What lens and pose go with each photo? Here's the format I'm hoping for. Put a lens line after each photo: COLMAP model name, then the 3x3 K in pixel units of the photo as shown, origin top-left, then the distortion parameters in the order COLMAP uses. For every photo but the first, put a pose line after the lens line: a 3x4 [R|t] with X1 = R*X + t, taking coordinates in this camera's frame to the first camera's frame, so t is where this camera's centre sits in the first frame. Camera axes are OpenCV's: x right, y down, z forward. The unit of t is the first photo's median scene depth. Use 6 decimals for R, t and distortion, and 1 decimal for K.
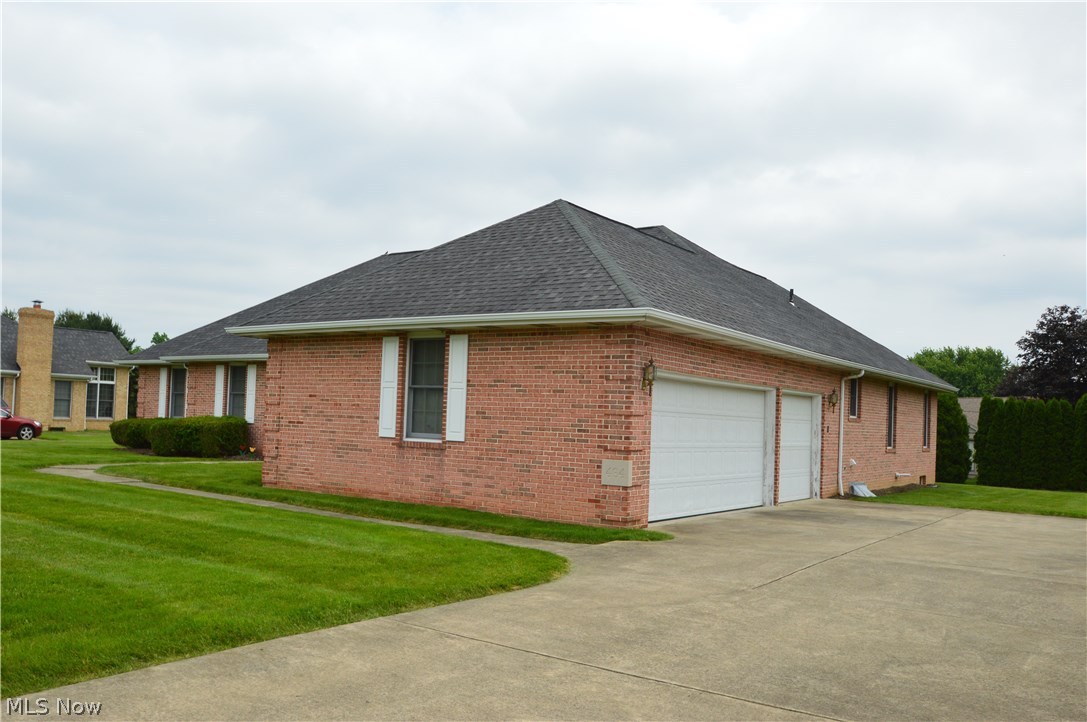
lens RADIAL K [[905.2, 0, 542.8], [0, 905.2, 362.3], [0, 0, 1]] dist [-0.012947, -0.001287]
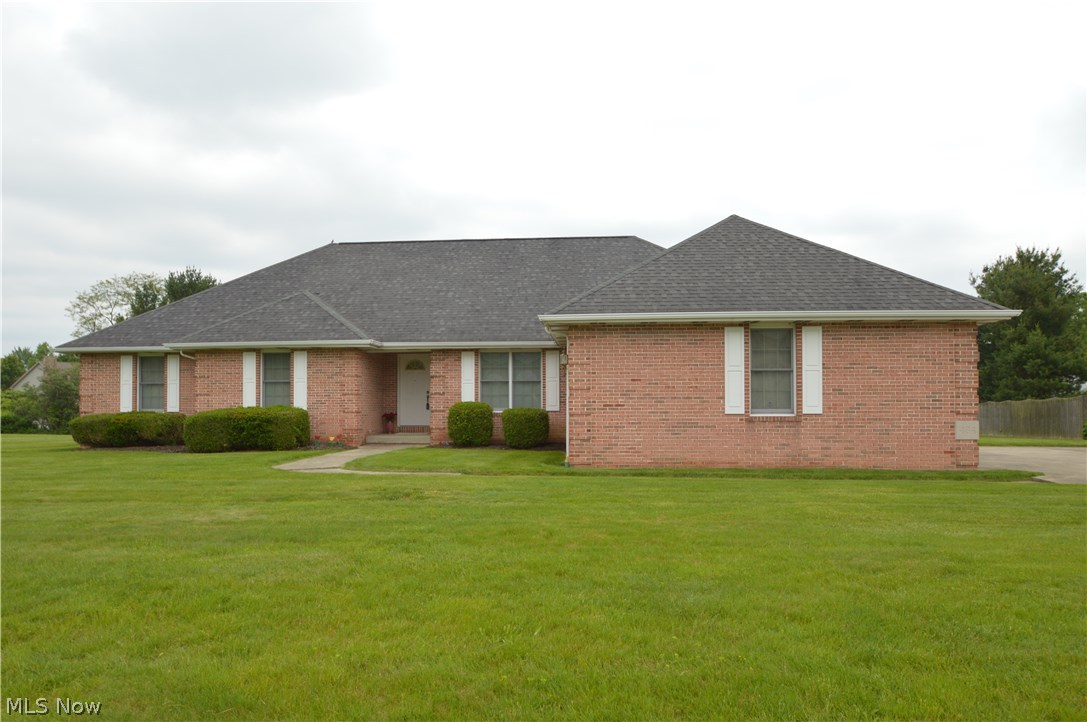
lens RADIAL K [[727.5, 0, 543.2], [0, 727.5, 363.5], [0, 0, 1]] dist [0.009190, 0.002189]
pose [[0.842600, -0.011532, 0.538416, -0.911397], [-0.000065, 0.999769, 0.021515, -0.001707], [-0.538540, -0.018163, 0.842404, 0.364593]]
